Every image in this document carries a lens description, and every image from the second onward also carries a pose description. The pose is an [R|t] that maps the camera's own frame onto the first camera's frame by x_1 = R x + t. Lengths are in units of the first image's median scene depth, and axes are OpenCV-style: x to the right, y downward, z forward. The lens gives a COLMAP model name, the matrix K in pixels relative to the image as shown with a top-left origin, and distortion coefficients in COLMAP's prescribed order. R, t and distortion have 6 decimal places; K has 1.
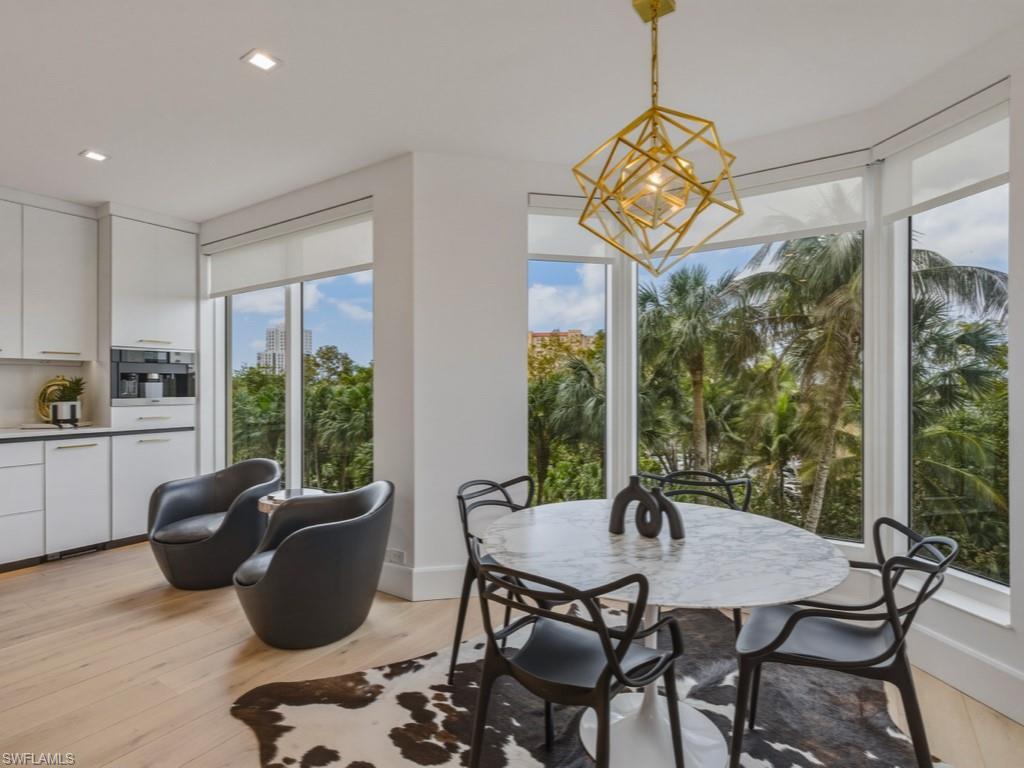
lens RADIAL K [[521.0, 0, 507.3], [0, 521.0, 384.4], [0, 0, 1]] dist [0.013952, 0.000471]
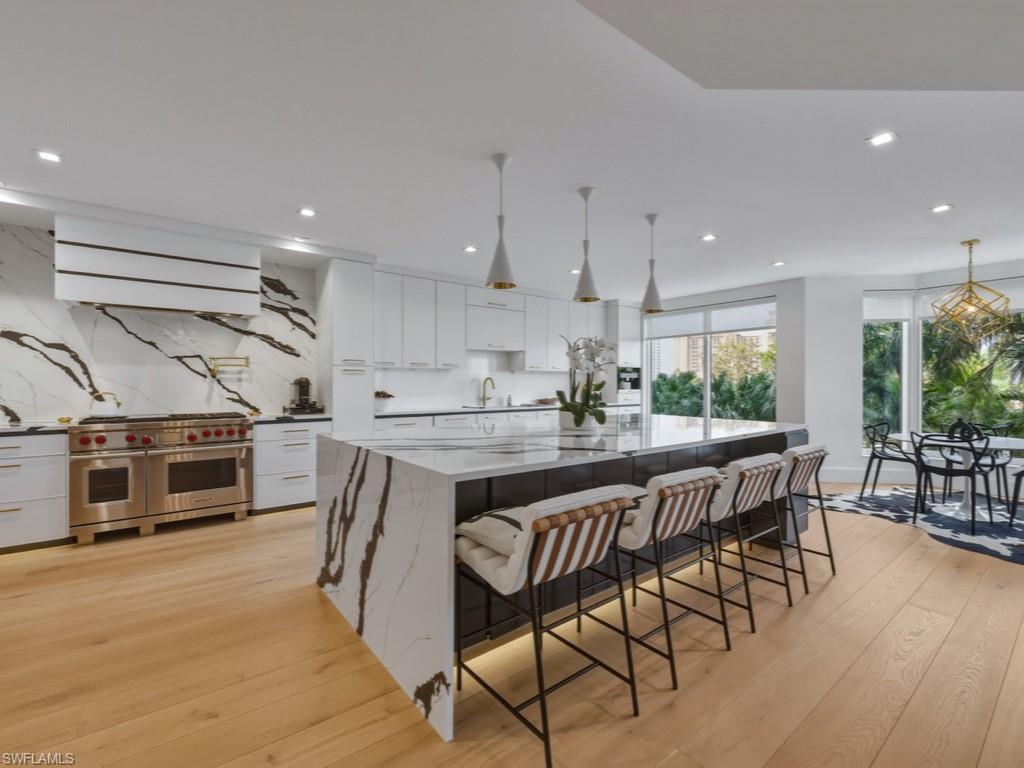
lens RADIAL K [[463.9, 0, 513.5], [0, 463.9, 382.7], [0, 0, 1]] dist [0.014474, -0.000784]
pose [[0.957016, 0.000047, -0.290034, -0.583745], [0.000383, 0.999999, 0.001425, -0.004836], [0.290034, -0.001475, 0.957015, -0.918649]]
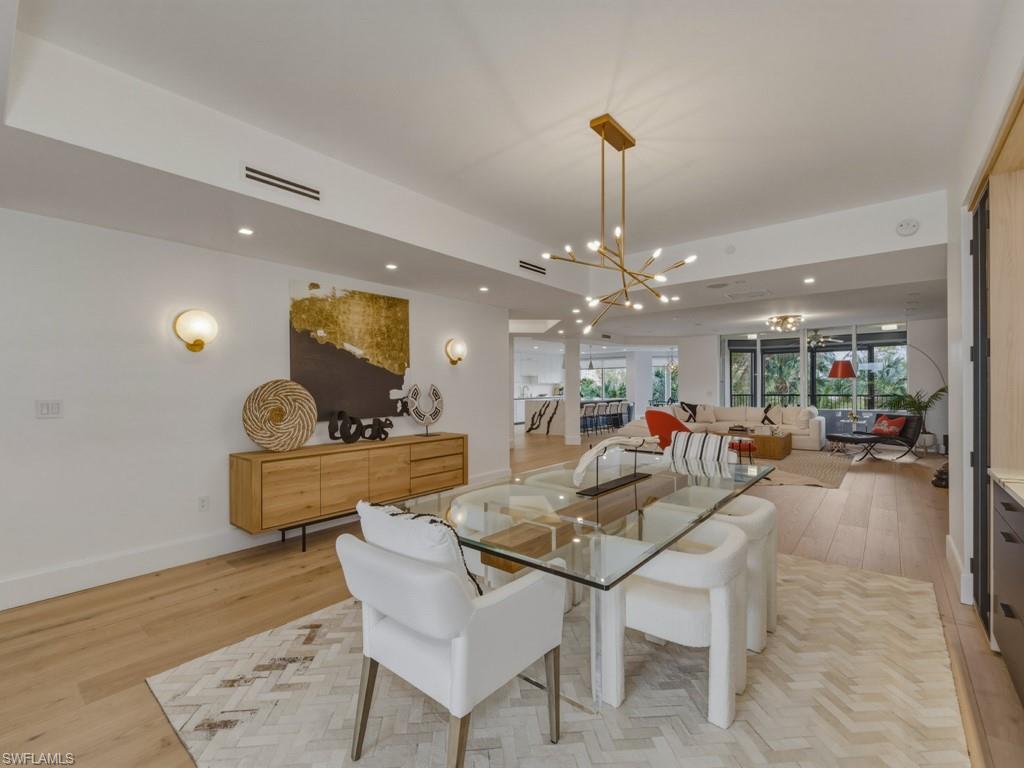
lens RADIAL K [[454.7, 0, 506.4], [0, 454.7, 379.2], [0, 0, 1]] dist [0.013847, 0.000344]
pose [[0.995300, -0.008457, -0.096471, -0.895830], [0.007407, 0.999909, -0.011235, -0.039419], [0.096557, 0.010468, 0.995272, -3.503370]]
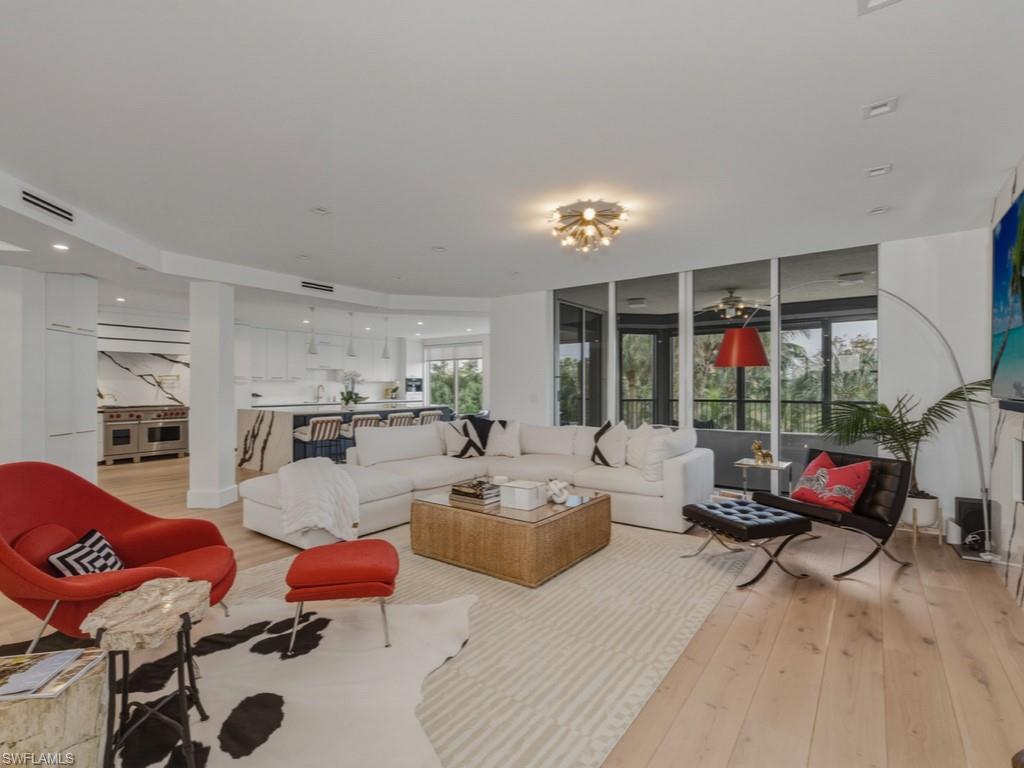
lens RADIAL K [[485.0, 0, 505.2], [0, 485.0, 385.7], [0, 0, 1]] dist [0.010097, -0.000111]
pose [[0.999344, -0.000959, -0.036195, 0.043660], [0.001014, 0.999998, 0.001499, -0.019286], [0.036193, -0.001534, 0.999344, -2.197420]]
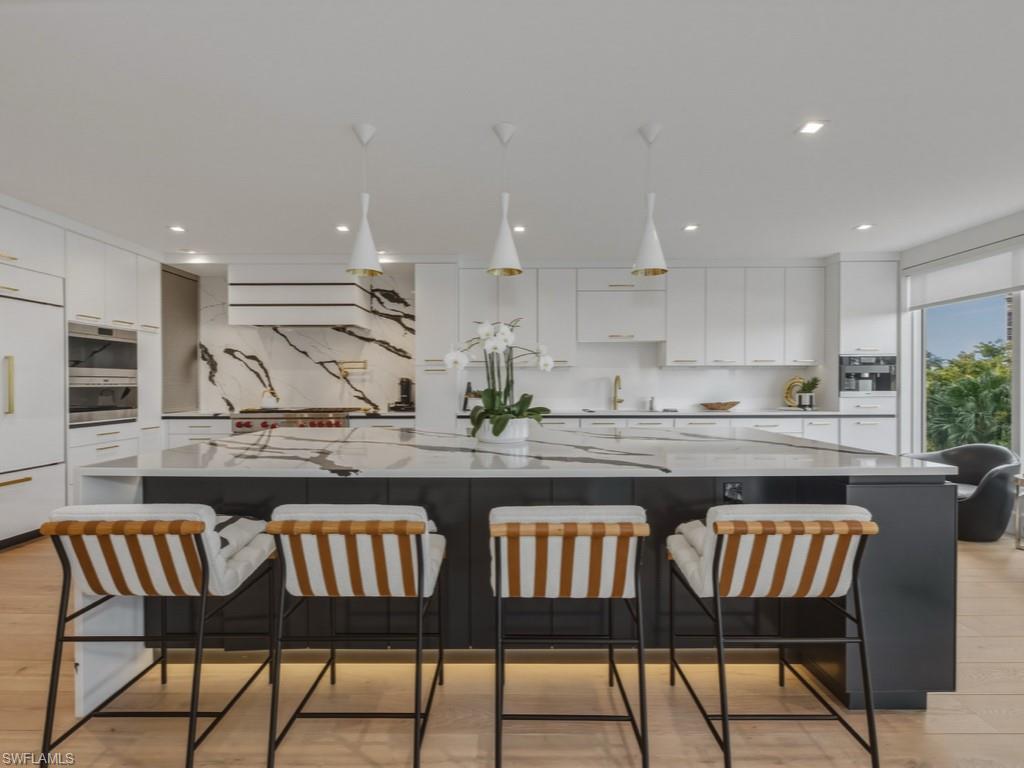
lens RADIAL K [[463.9, 0, 513.0], [0, 463.9, 382.7], [0, 0, 1]] dist [0.014474, -0.000784]
pose [[0.571068, -0.003691, -0.820895, -0.213950], [0.005661, 0.999984, -0.000558, -0.000521], [0.820883, -0.004329, 0.571079, -0.424218]]
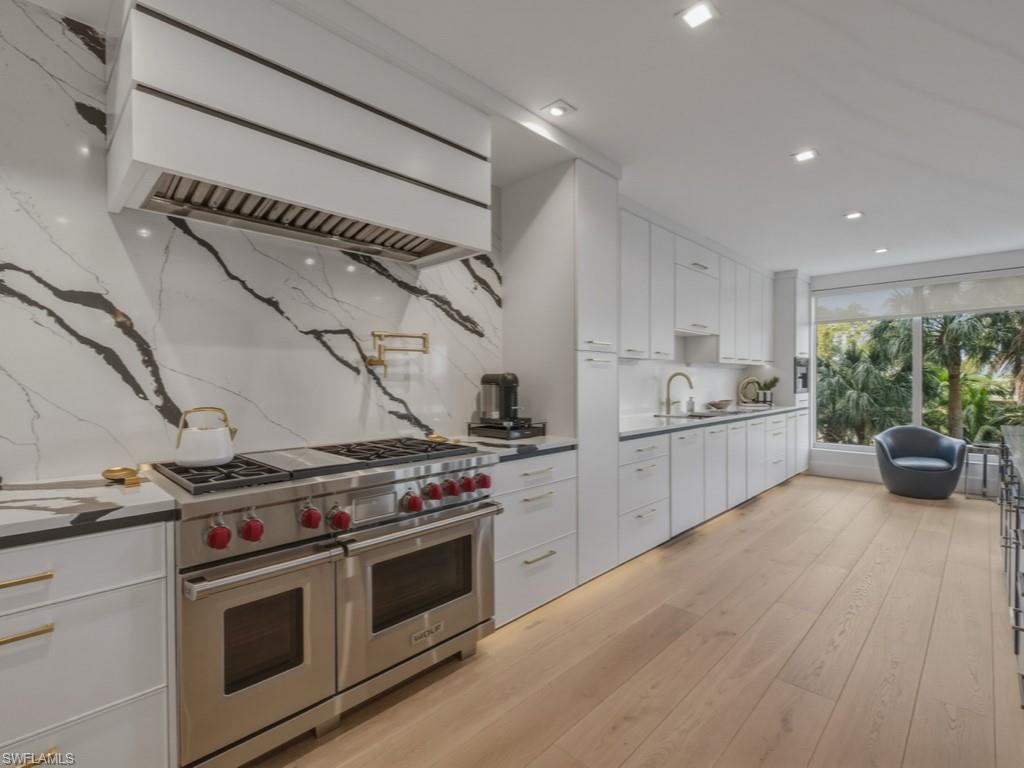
lens RADIAL K [[485.0, 0, 516.3], [0, 485.0, 382.4], [0, 0, 1]] dist [0.010097, -0.000111]
pose [[0.987275, -0.003951, -0.158974, -1.318956], [0.005160, 0.999961, 0.007192, -0.007497], [0.158939, -0.007920, 0.987257, -0.628670]]
